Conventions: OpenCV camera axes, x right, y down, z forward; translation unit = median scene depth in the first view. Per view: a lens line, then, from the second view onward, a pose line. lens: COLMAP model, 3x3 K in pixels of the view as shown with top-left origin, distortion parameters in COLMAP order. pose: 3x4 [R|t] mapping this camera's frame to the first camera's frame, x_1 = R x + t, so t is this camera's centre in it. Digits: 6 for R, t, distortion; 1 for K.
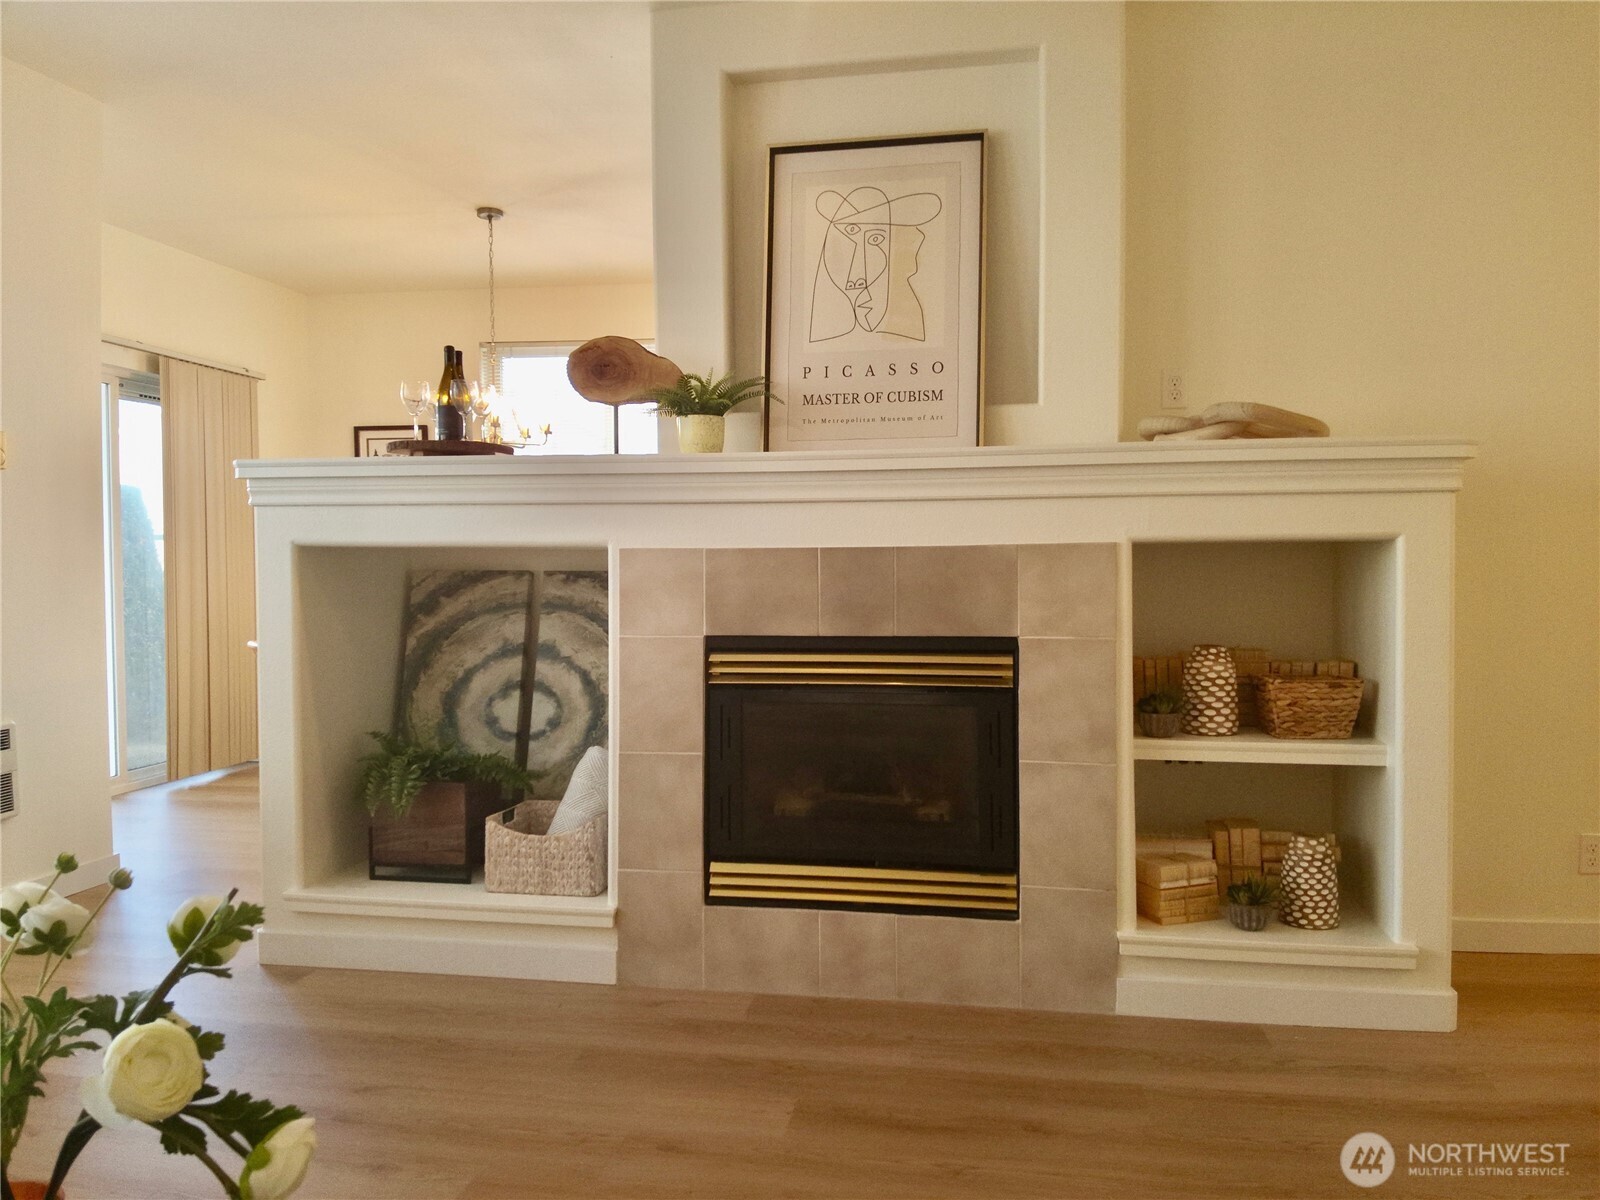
lens RADIAL K [[1142.1, 0, 800.0], [0, 1142.1, 600.0], [0, 0, 1]] dist [0.188054, -0.341701]
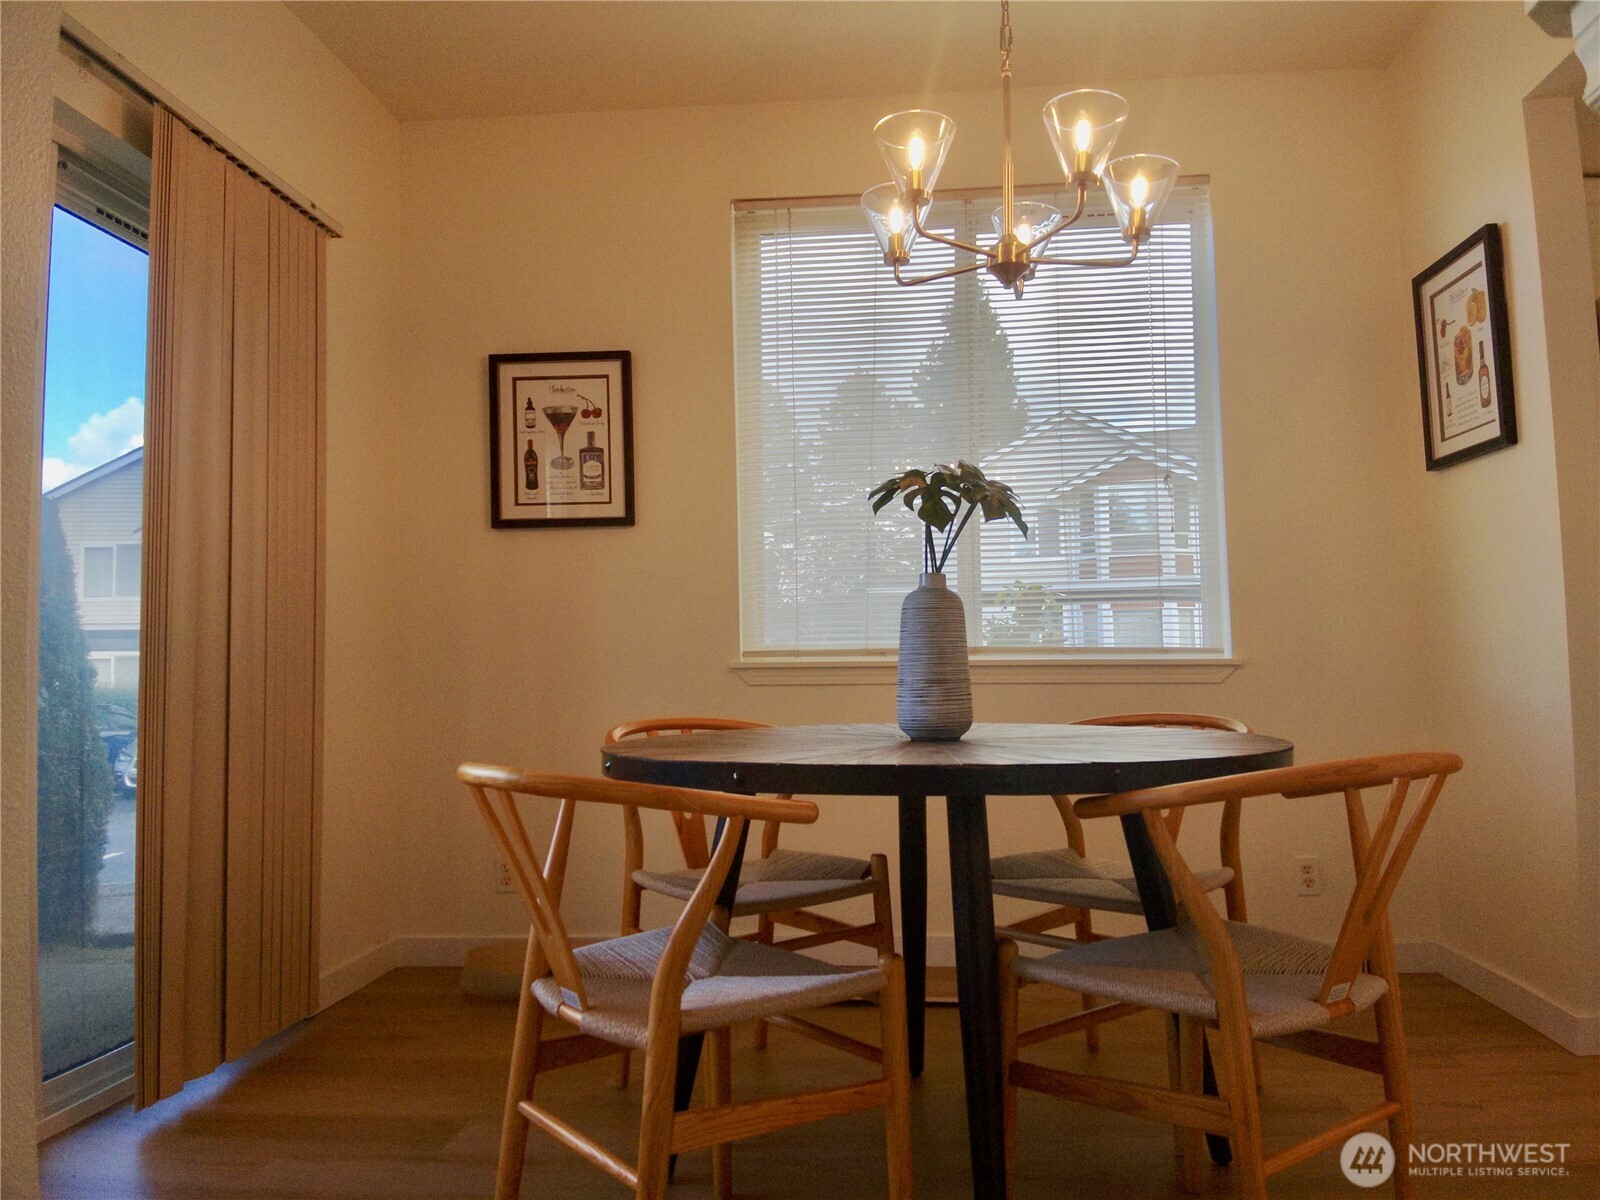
lens RADIAL K [[1165.1, 0, 800.0], [0, 1165.1, 600.0], [0, 0, 1]] dist [-0.001377, -0.065834]
pose [[0.998727, -0.011275, 0.049162, -0.622102], [0.016126, 0.994913, -0.099436, 0.044807], [-0.047791, 0.100103, 0.993829, 1.097050]]
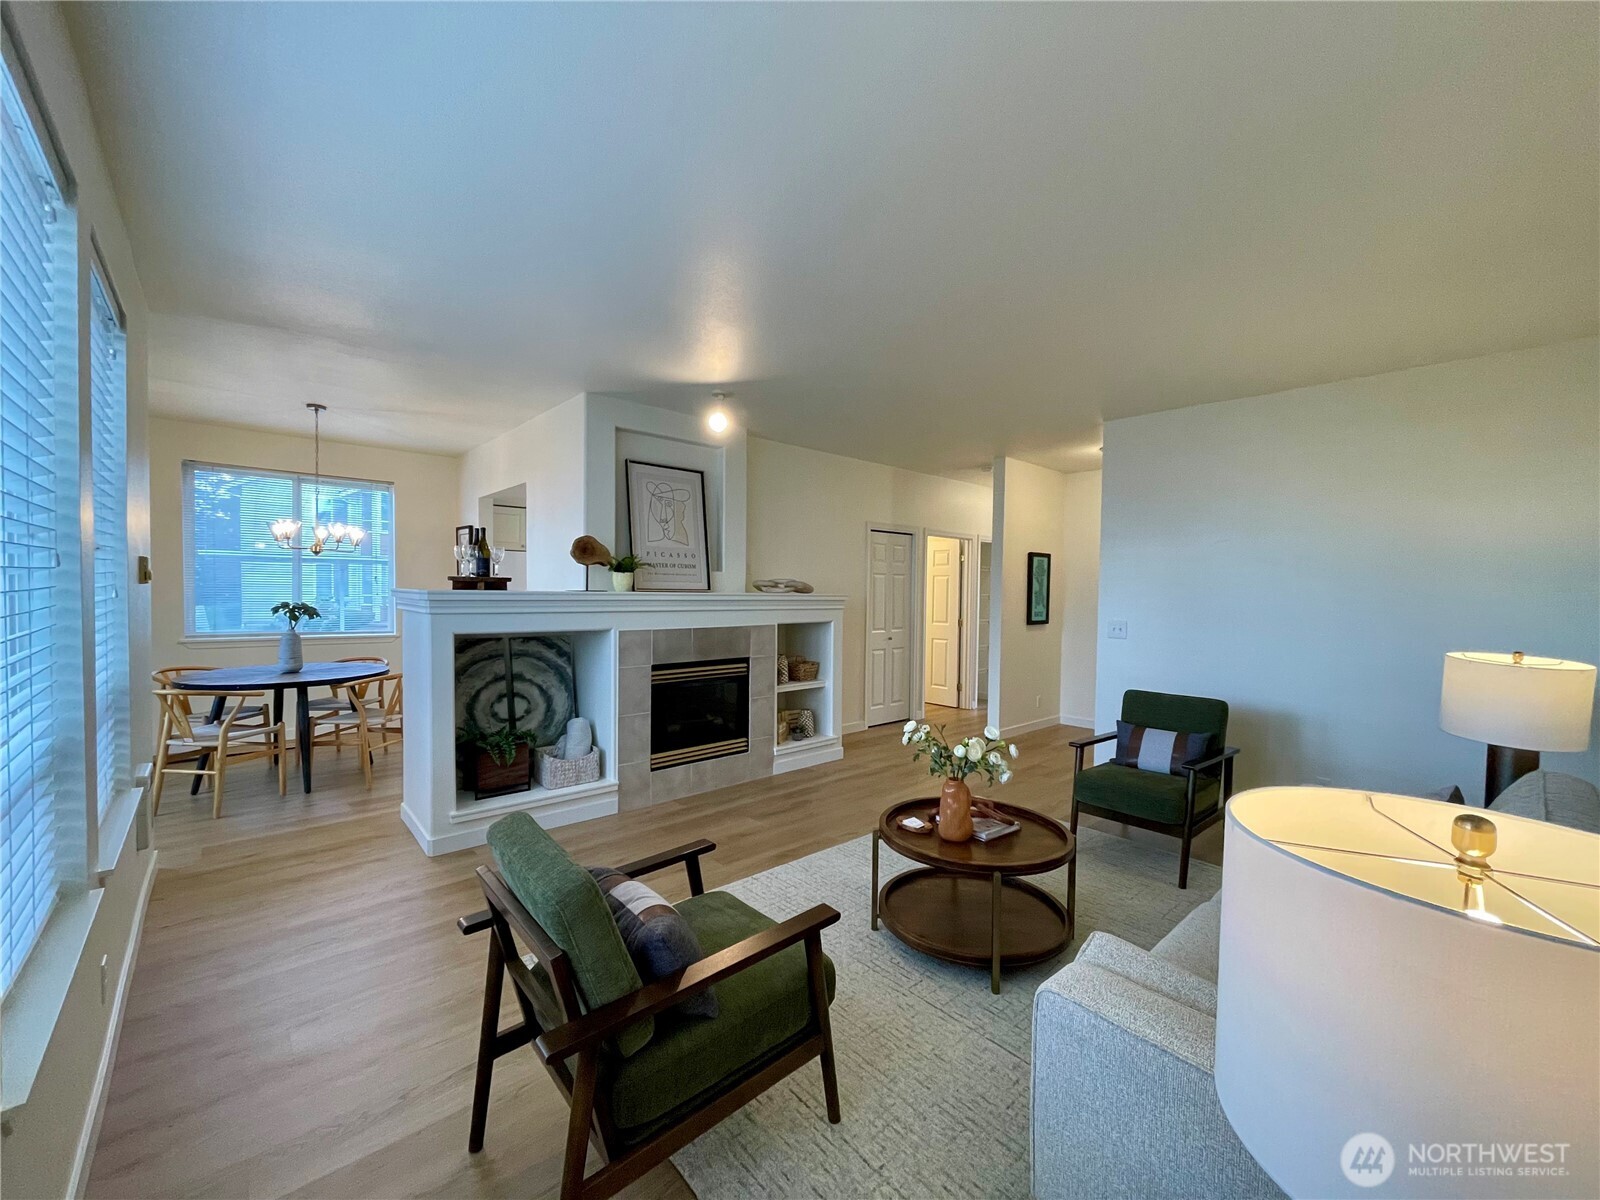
lens RADIAL K [[637.3, 0, 798.3], [0, 637.3, 605.5], [0, 0, 1]] dist [-0.000081, -0.000020]
pose [[0.617055, -0.007300, 0.786886, -0.958833], [0.008404, 0.999961, 0.002687, -0.097062], [-0.786875, 0.004955, 0.617092, -0.103353]]
